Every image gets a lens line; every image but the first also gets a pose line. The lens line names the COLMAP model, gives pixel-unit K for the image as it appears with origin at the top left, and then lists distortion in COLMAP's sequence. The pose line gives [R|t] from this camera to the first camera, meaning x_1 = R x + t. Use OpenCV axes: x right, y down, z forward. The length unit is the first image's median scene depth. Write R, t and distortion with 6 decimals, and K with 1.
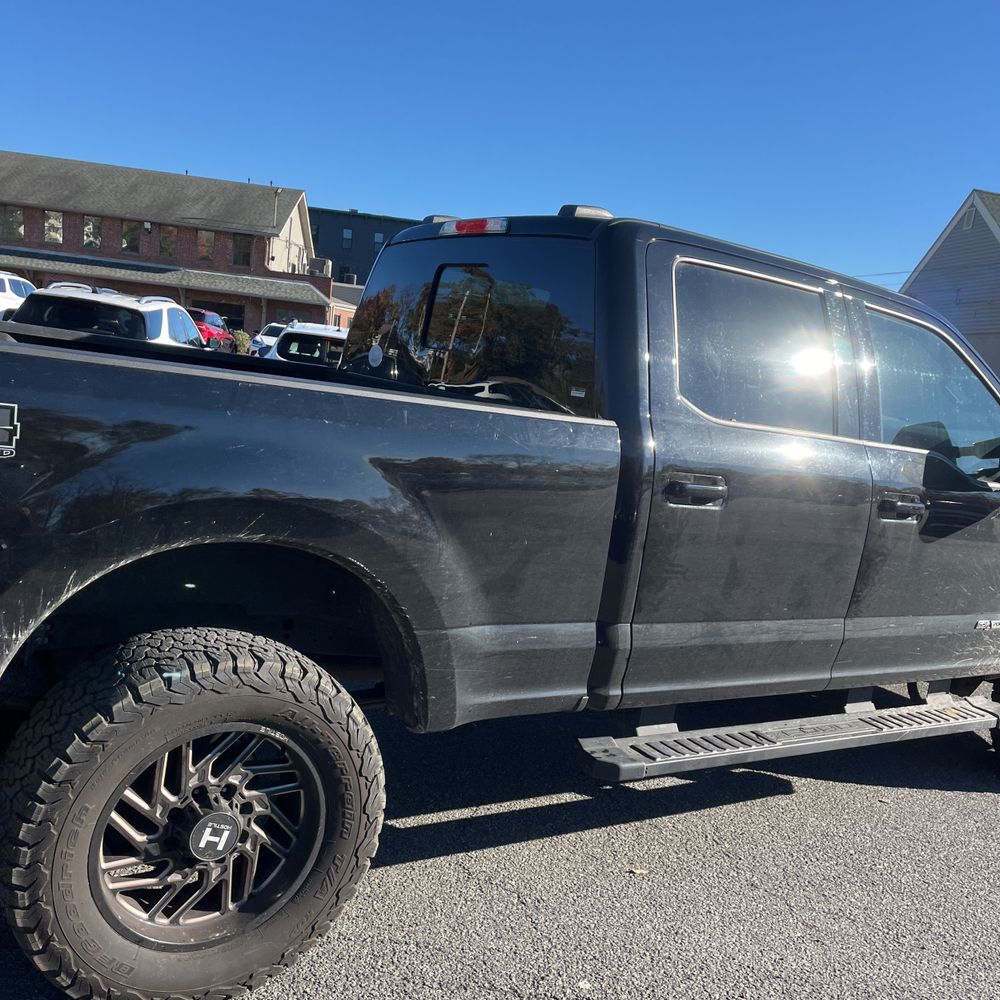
lens RADIAL K [[1011.3, 0, 502.2], [0, 1011.3, 519.3], [0, 0, 1]] dist [0.023866, 0.001732]
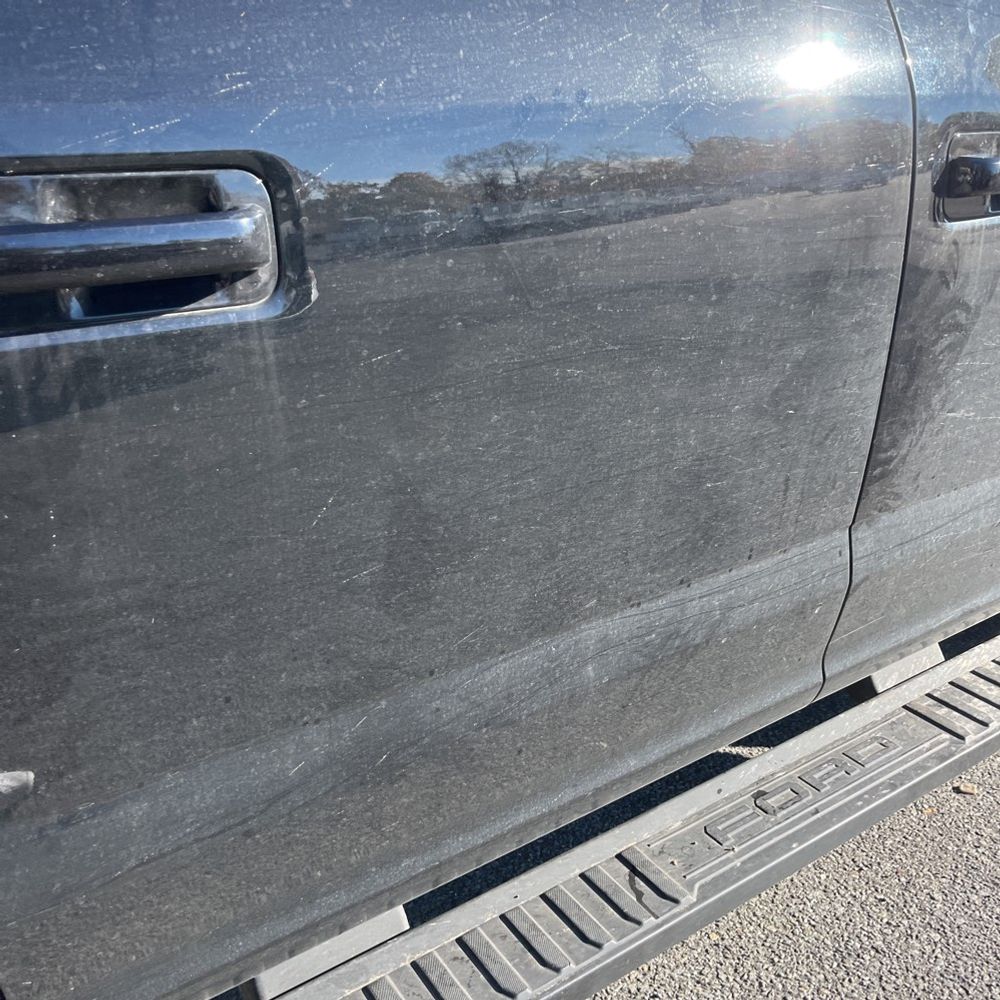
lens RADIAL K [[1011.3, 0, 502.2], [0, 1011.3, 519.3], [0, 0, 1]] dist [0.023866, 0.001732]
pose [[0.988477, -0.139151, -0.059584, 0.257157], [0.149963, 0.953796, 0.260354, -0.016493], [0.020603, -0.266289, 0.963673, 0.707468]]
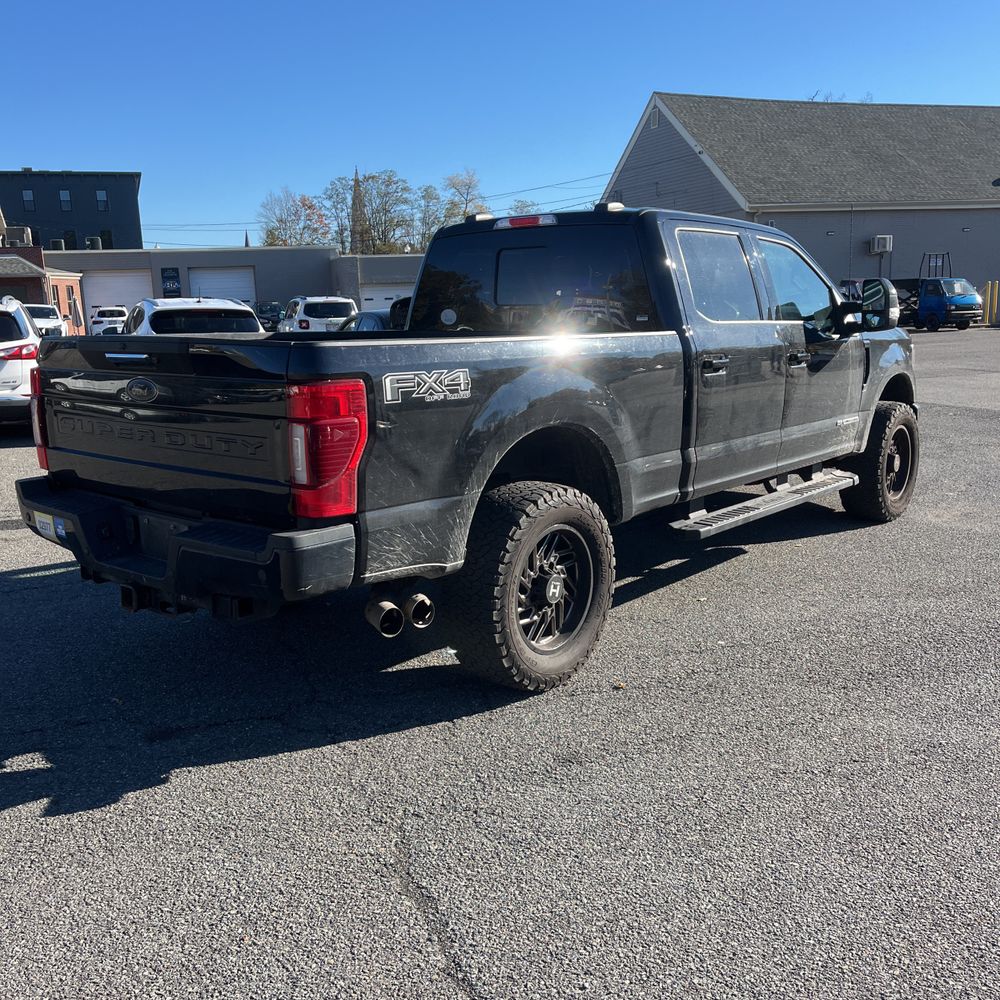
lens RADIAL K [[1011.3, 0, 502.2], [0, 1011.3, 519.3], [0, 0, 1]] dist [0.023866, 0.001732]
pose [[0.947172, -0.205609, 0.246150, -0.573816], [0.187016, 0.977563, 0.096932, -0.004632], [-0.260557, -0.045777, 0.964373, -0.526305]]
